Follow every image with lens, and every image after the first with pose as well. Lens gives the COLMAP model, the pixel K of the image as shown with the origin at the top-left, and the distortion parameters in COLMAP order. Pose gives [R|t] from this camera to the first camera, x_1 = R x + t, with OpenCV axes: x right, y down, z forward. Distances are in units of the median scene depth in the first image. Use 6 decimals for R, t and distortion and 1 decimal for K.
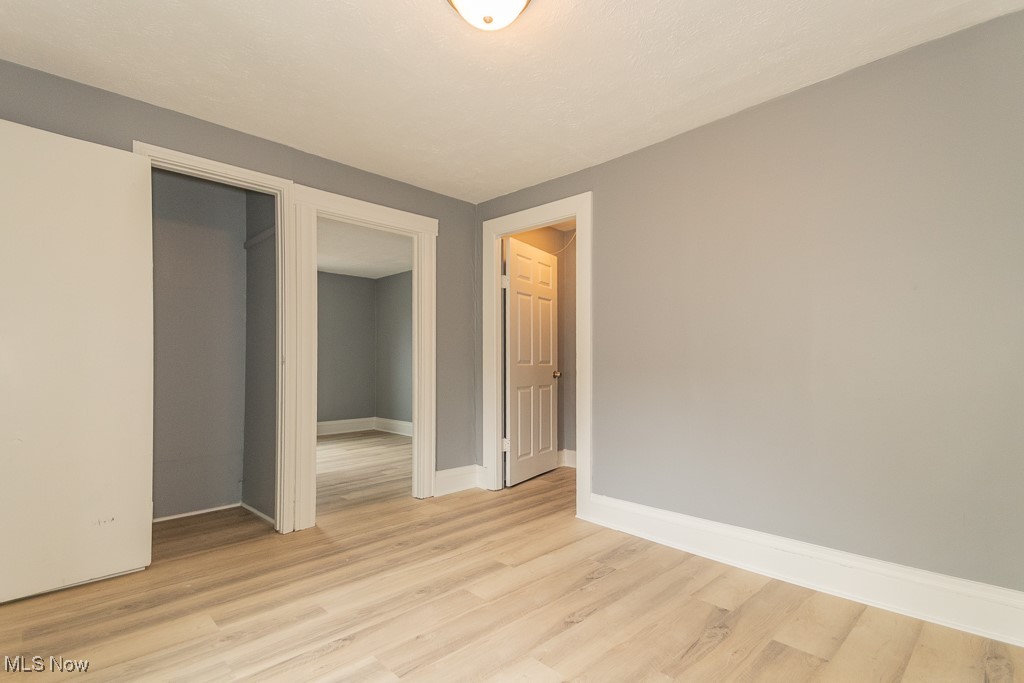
lens RADIAL K [[472.0, 0, 513.2], [0, 472.0, 365.3], [0, 0, 1]] dist [0.029351, -0.001057]
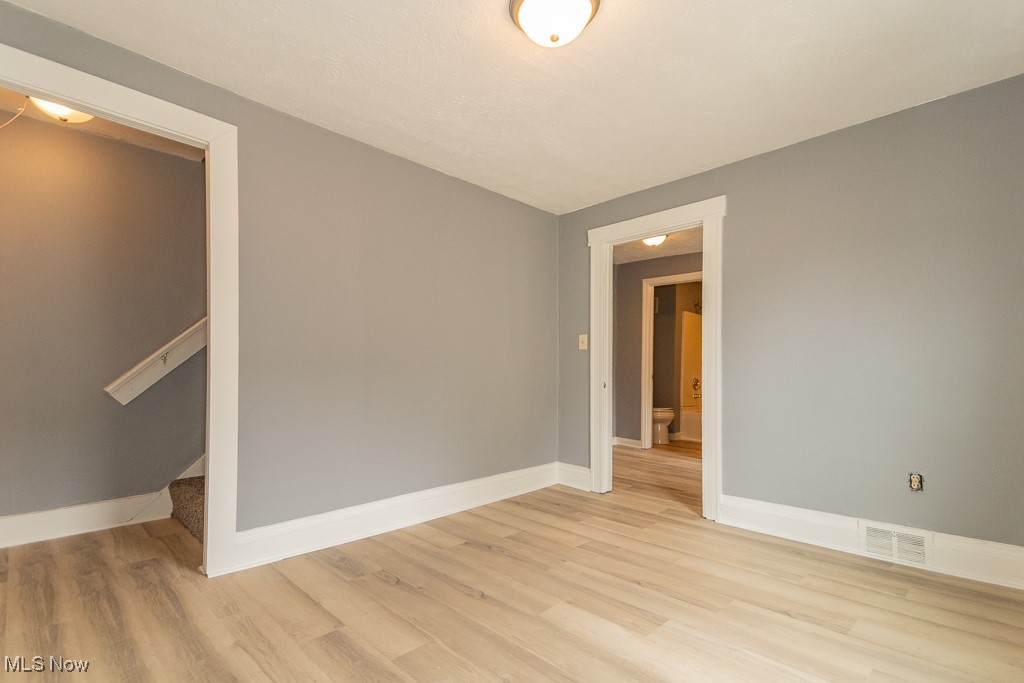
lens RADIAL K [[472.0, 0, 513.2], [0, 472.0, 365.3], [0, 0, 1]] dist [0.029351, -0.001057]
pose [[0.002477, 0.005558, 0.999981, -0.790231], [-0.007160, 0.999959, -0.005540, 0.009299], [-0.999971, -0.007146, 0.002517, 0.748922]]
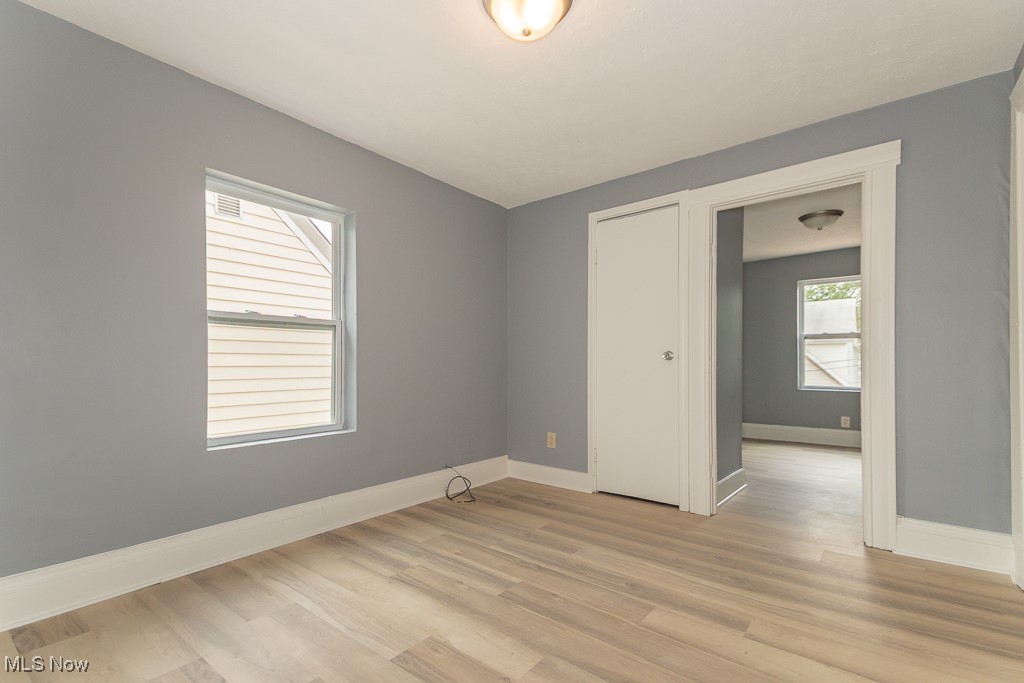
lens RADIAL K [[472.0, 0, 513.2], [0, 472.0, 365.3], [0, 0, 1]] dist [0.029351, -0.001057]
pose [[0.118917, -0.000092, -0.992904, 0.696697], [0.002980, 0.999996, 0.000264, 0.014118], [0.992900, -0.002990, 0.118917, 0.580634]]
